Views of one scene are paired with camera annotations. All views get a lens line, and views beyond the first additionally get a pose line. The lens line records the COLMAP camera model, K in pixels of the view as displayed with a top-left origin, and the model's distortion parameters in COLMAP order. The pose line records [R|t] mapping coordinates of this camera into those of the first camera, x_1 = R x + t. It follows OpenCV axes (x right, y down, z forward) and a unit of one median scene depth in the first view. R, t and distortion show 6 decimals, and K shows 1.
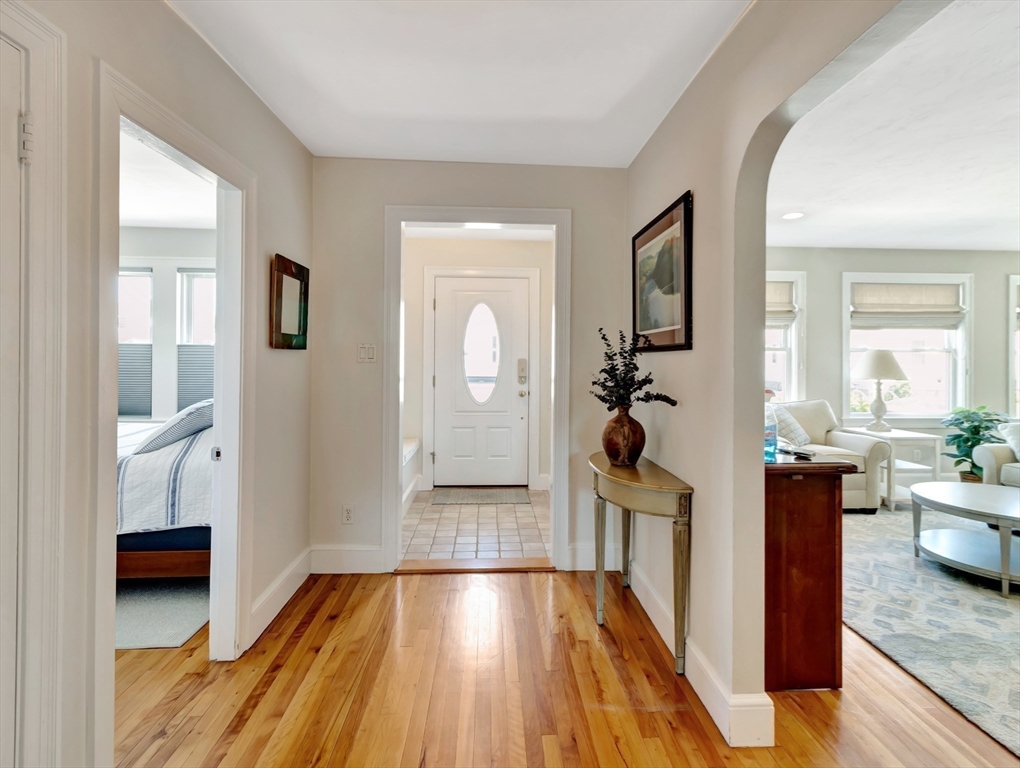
lens RADIAL K [[535.1, 0, 525.0], [0, 535.1, 369.6], [0, 0, 1]] dist [-0.000501, 0.000985]
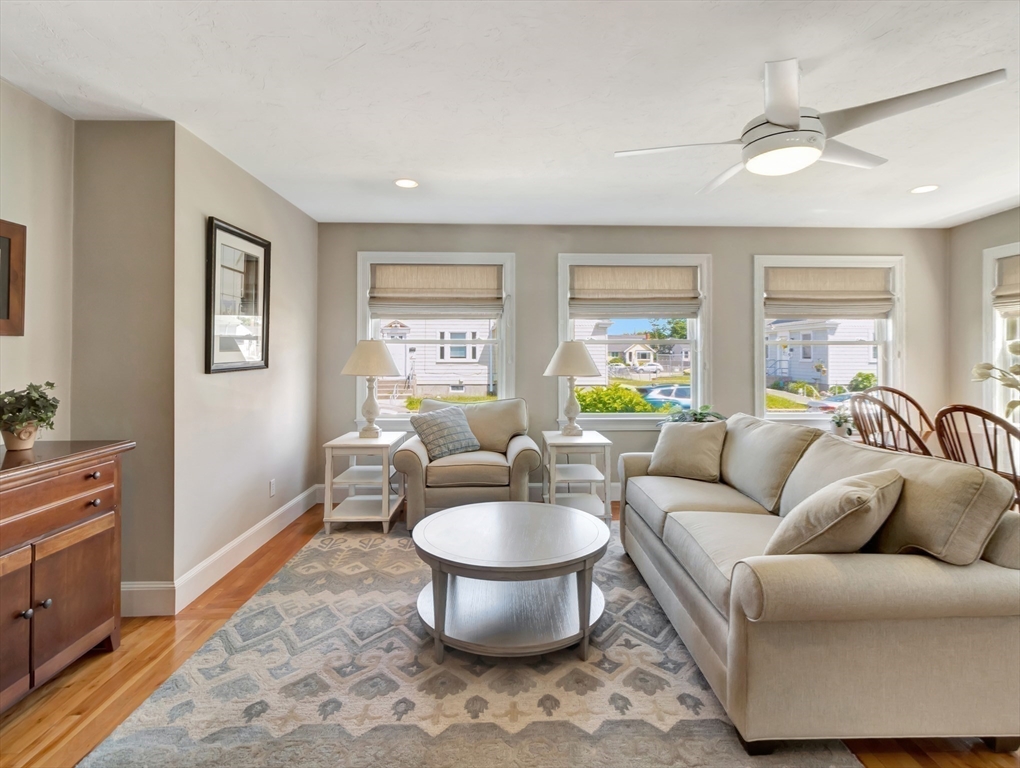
lens RADIAL K [[535.1, 0, 505.1], [0, 535.1, 372.7], [0, 0, 1]] dist [-0.000501, 0.000985]
pose [[0.999927, -0.006480, -0.010240, 1.035658], [0.006614, 0.999892, 0.013121, 0.002627], [0.010154, -0.013187, 0.999861, 0.247025]]
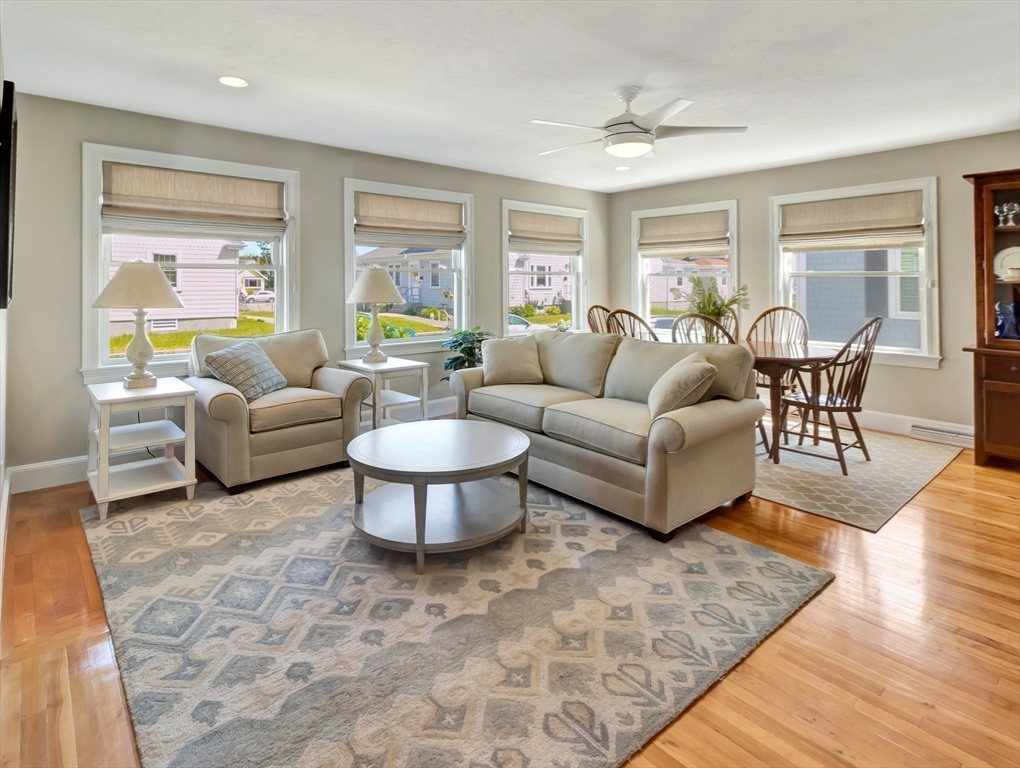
lens RADIAL K [[568.6, 0, 529.3], [0, 568.6, 285.5], [0, 0, 1]] dist [0.013286, -0.002491]
pose [[0.771945, -0.007855, 0.635641, 0.488967], [0.015118, 0.999868, -0.006003, -0.000349], [-0.635510, 0.014244, 0.771961, 0.229304]]
